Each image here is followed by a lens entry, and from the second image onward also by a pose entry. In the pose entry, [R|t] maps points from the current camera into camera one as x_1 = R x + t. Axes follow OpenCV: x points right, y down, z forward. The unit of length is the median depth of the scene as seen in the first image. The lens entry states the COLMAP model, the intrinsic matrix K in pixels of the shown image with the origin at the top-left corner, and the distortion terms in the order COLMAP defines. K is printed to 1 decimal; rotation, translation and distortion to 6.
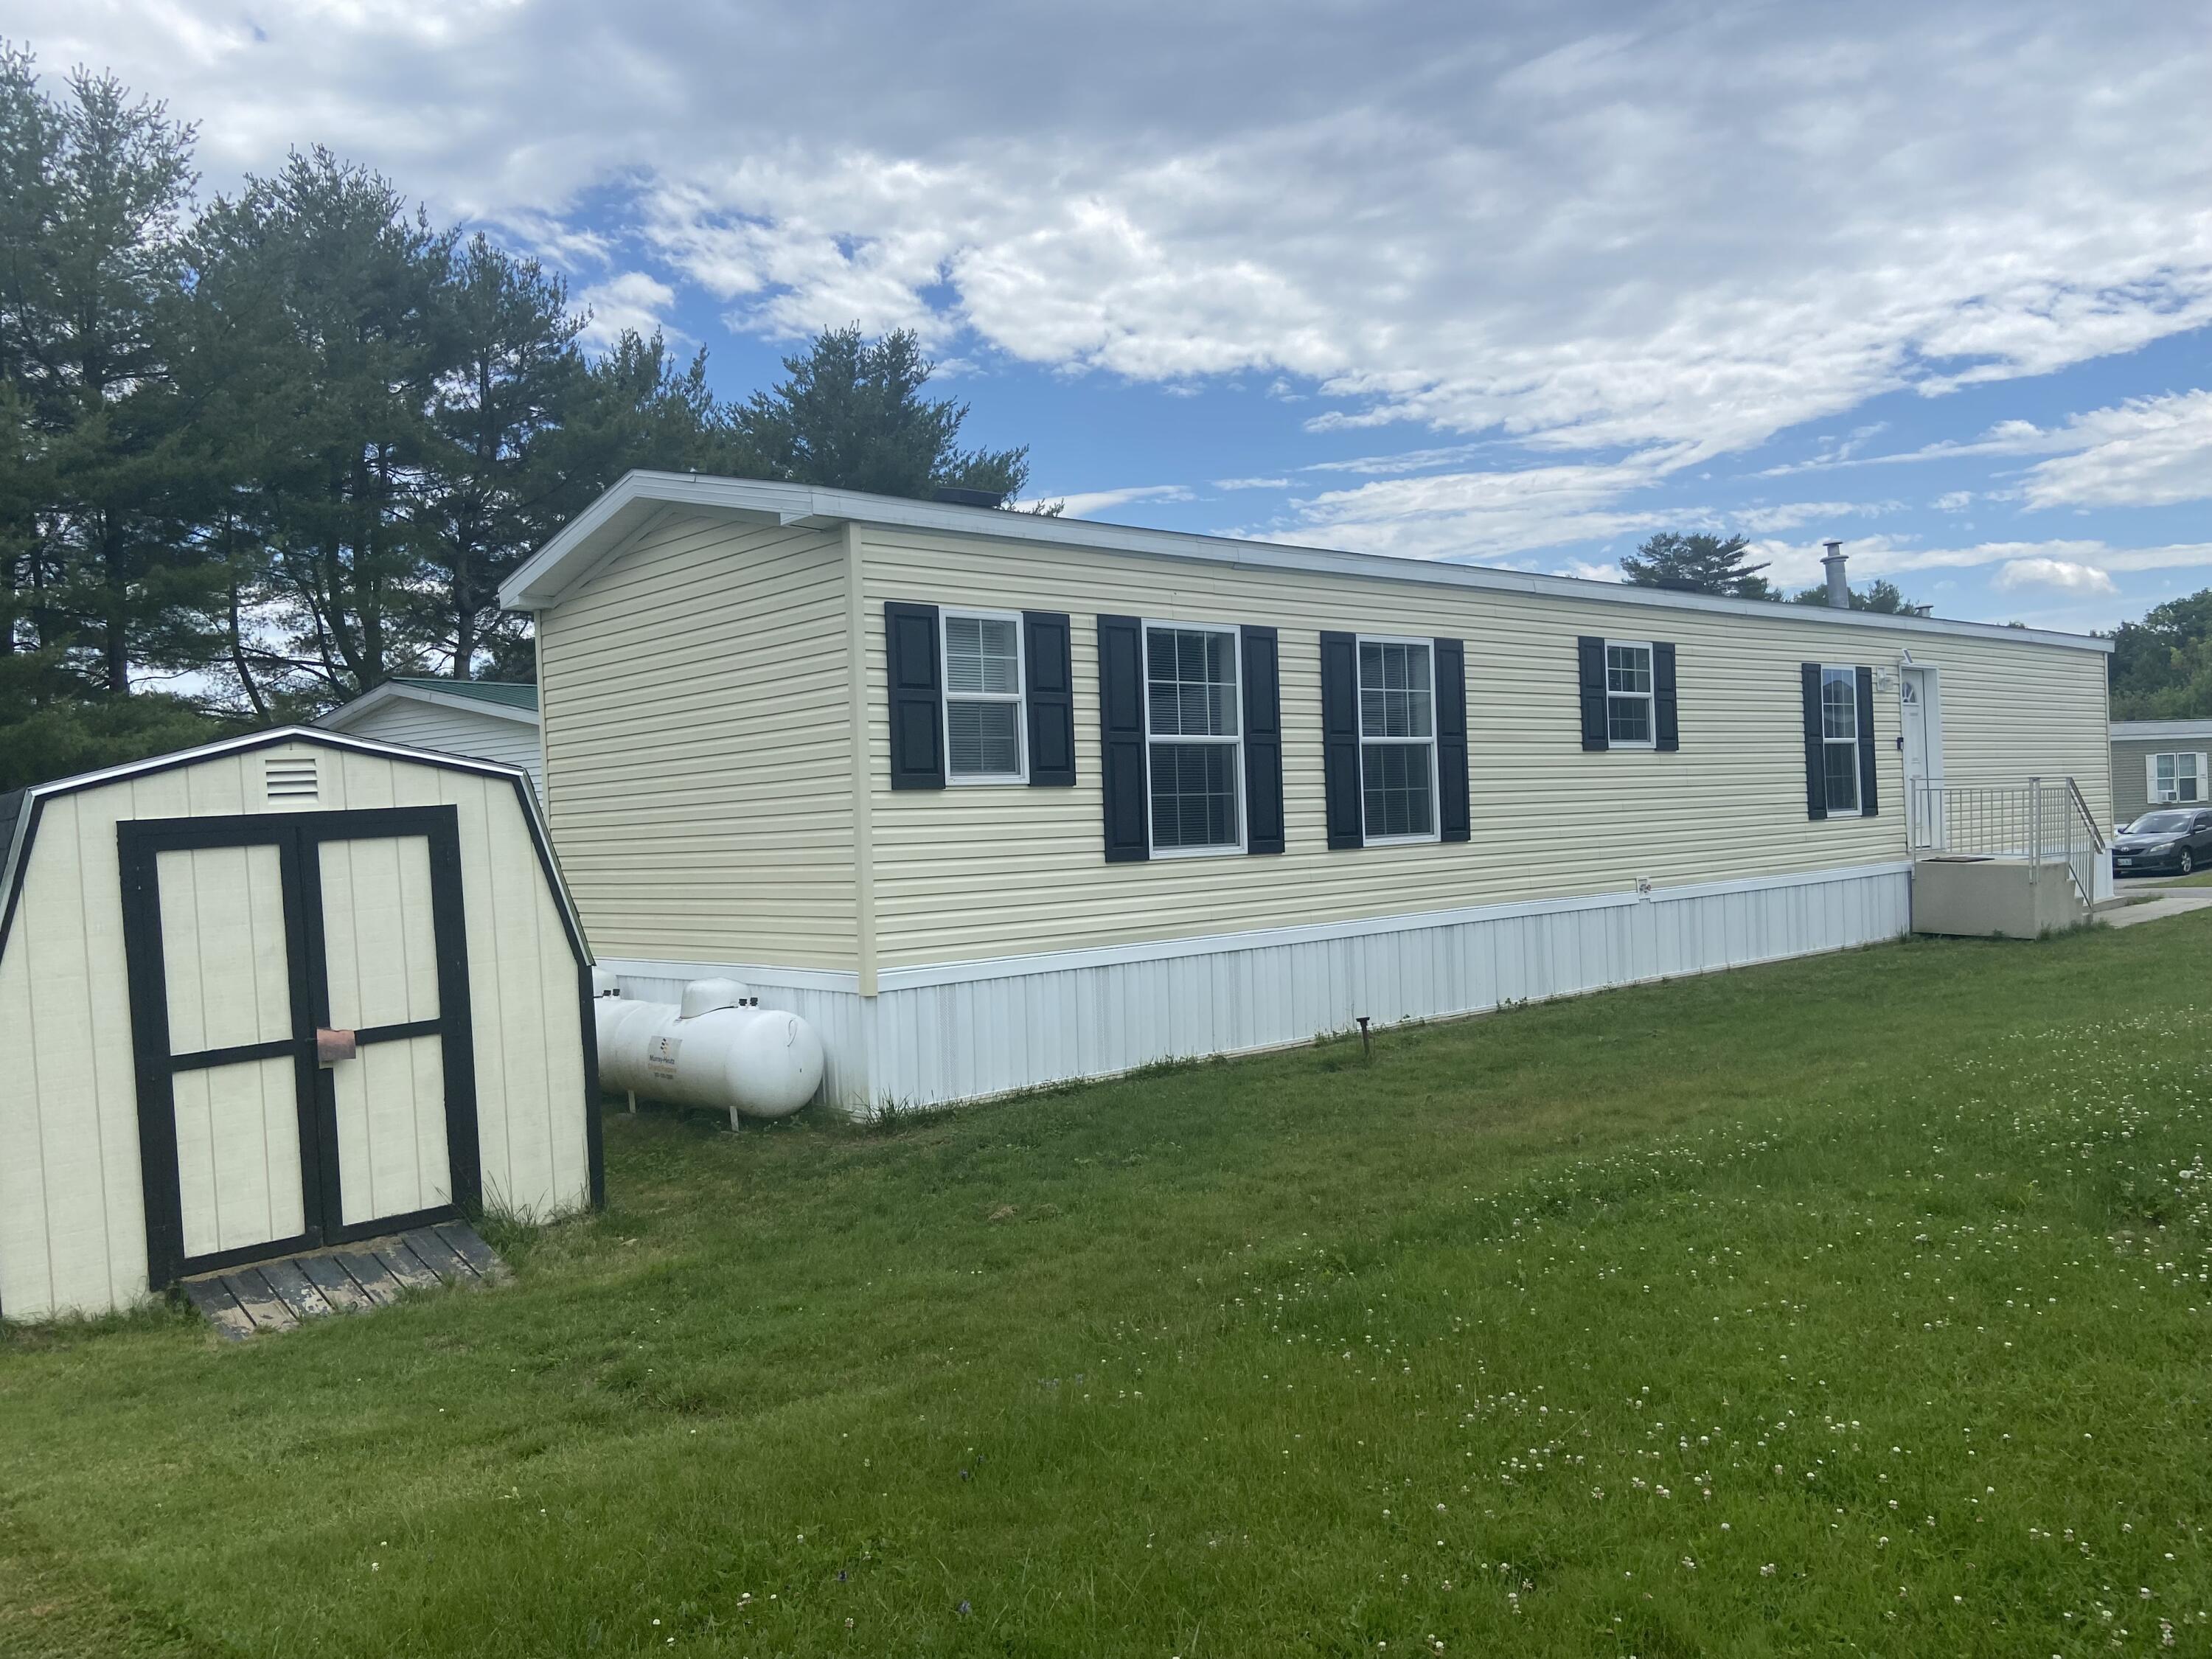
lens RADIAL K [[1669.7, 0, 1113.0], [0, 1669.7, 817.1], [0, 0, 1]] dist [0.143509, -0.174194]
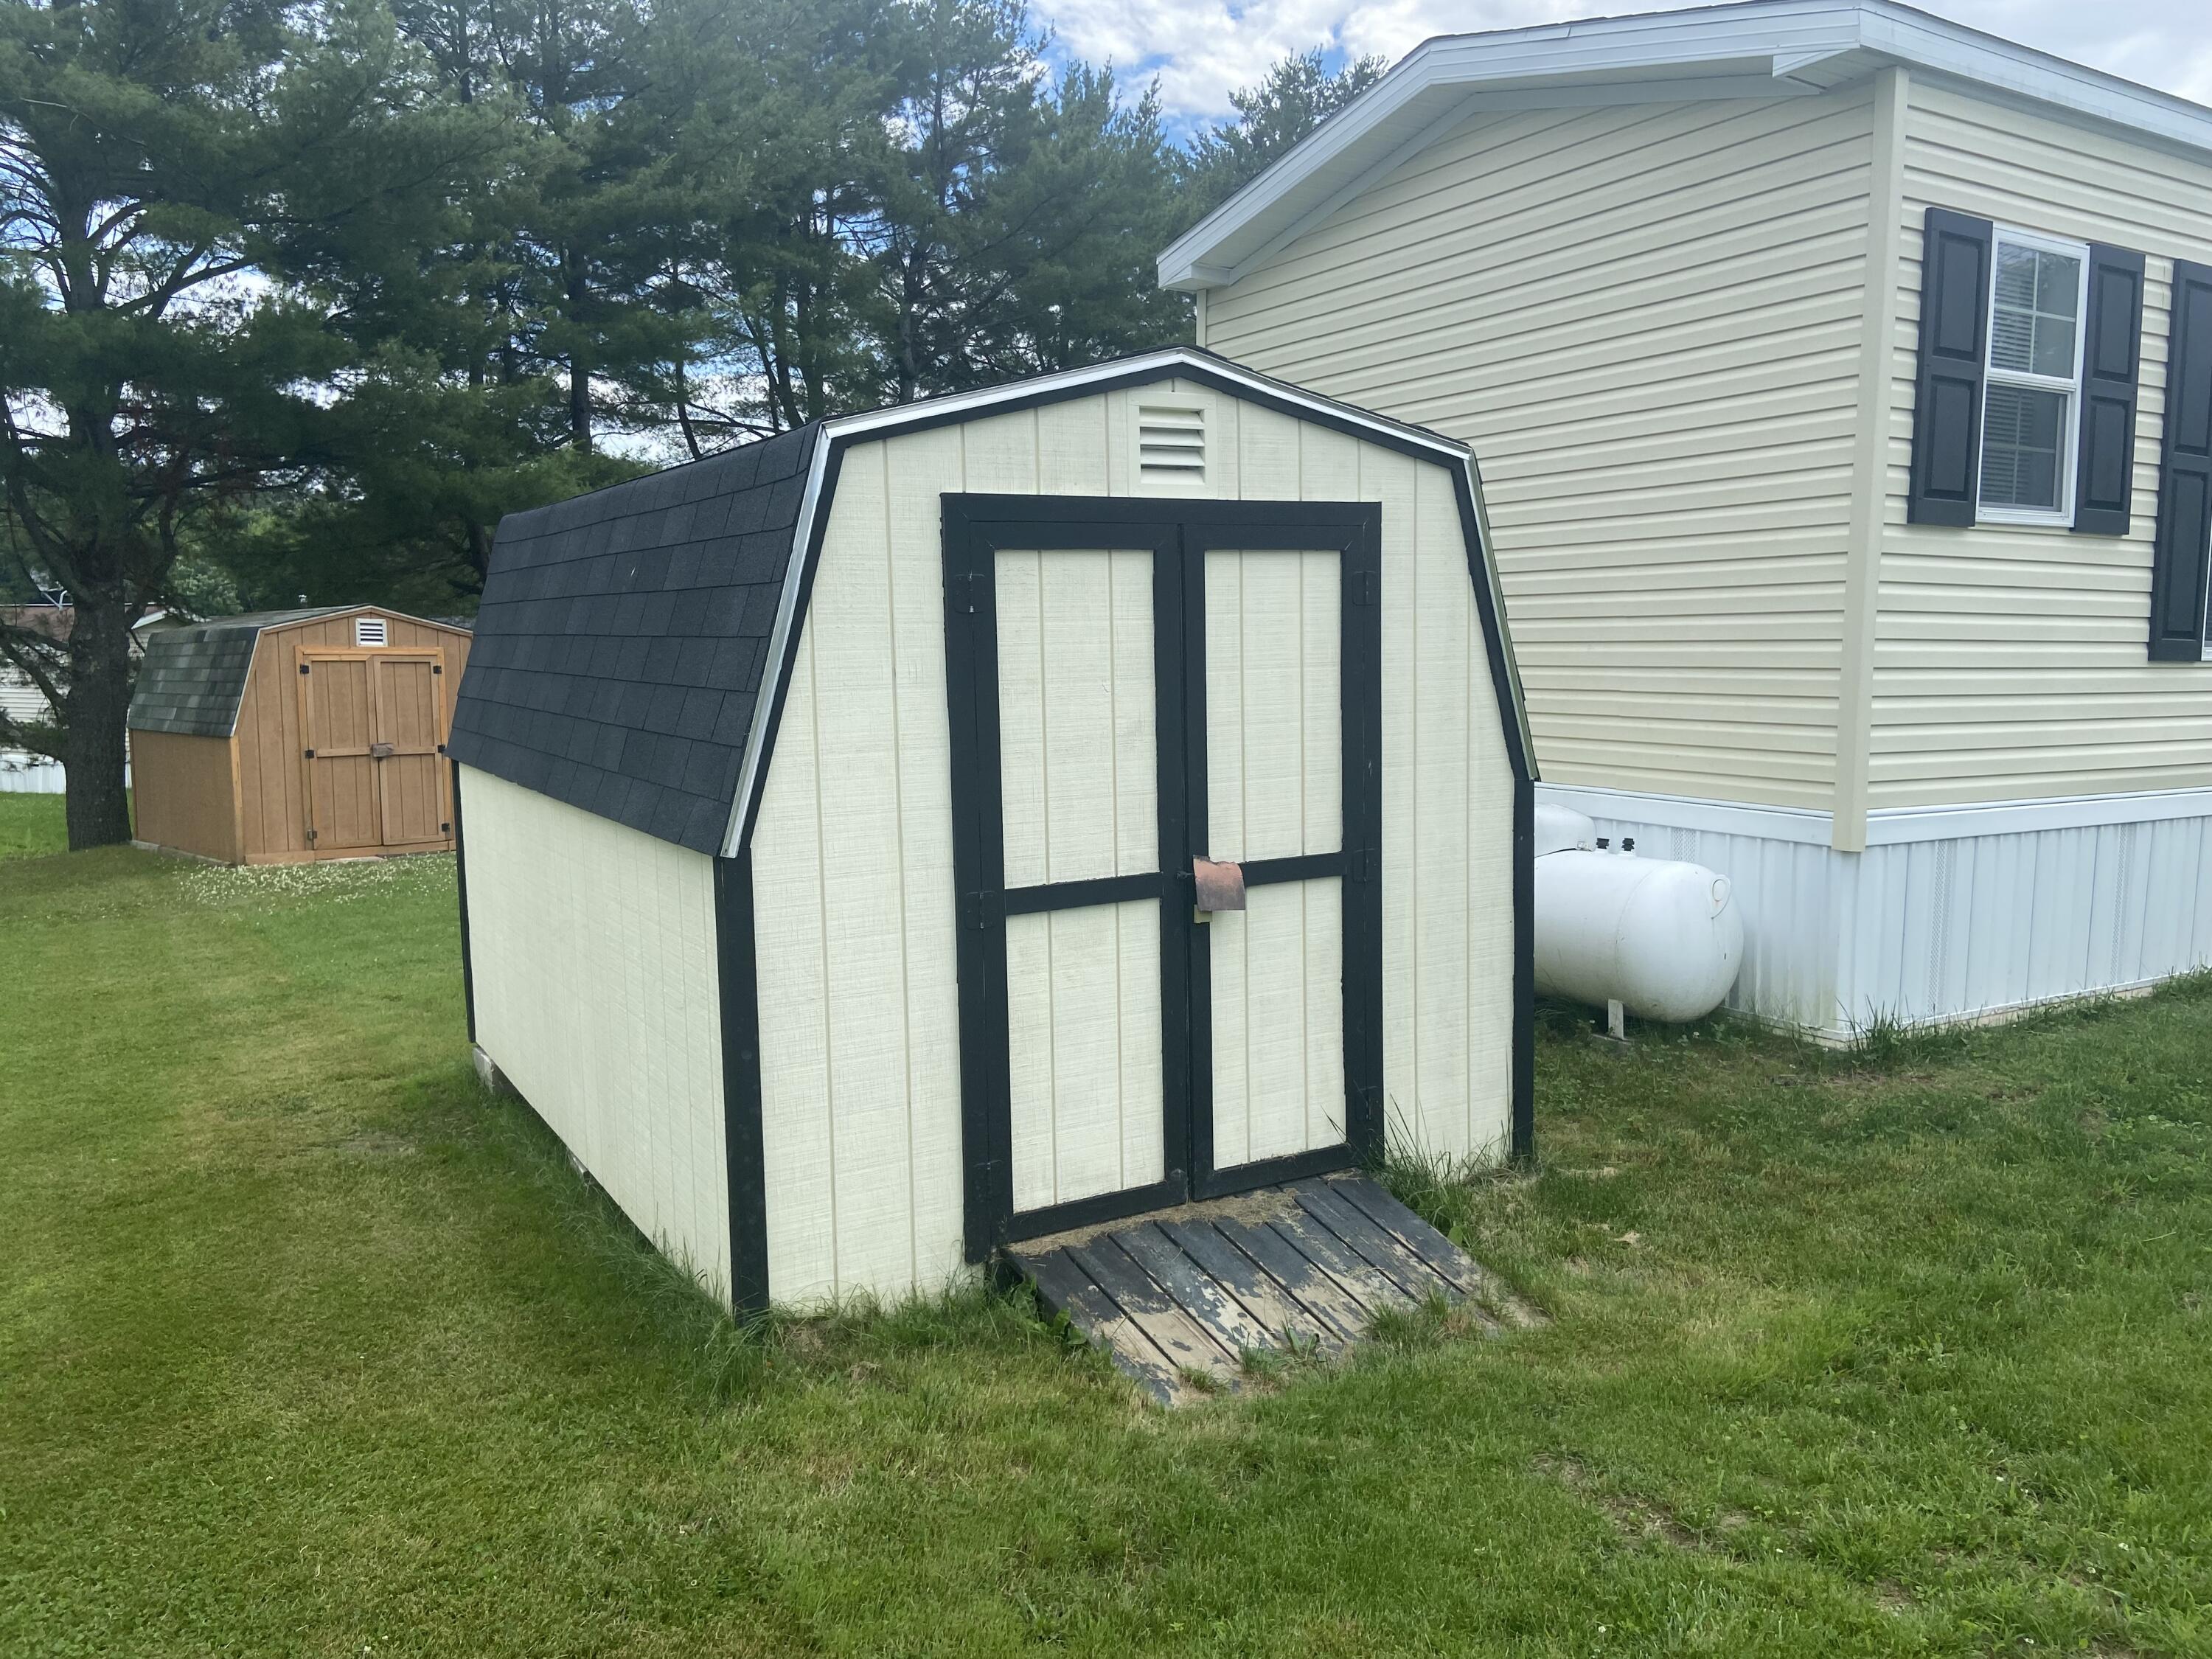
lens RADIAL K [[1669.7, 0, 1113.0], [0, 1669.7, 817.1], [0, 0, 1]] dist [0.143509, -0.174194]
pose [[0.980885, 0.065042, -0.183396, -0.365964], [-0.044435, 0.992450, 0.114320, 0.039693], [0.189447, -0.103986, 0.976369, 0.389126]]
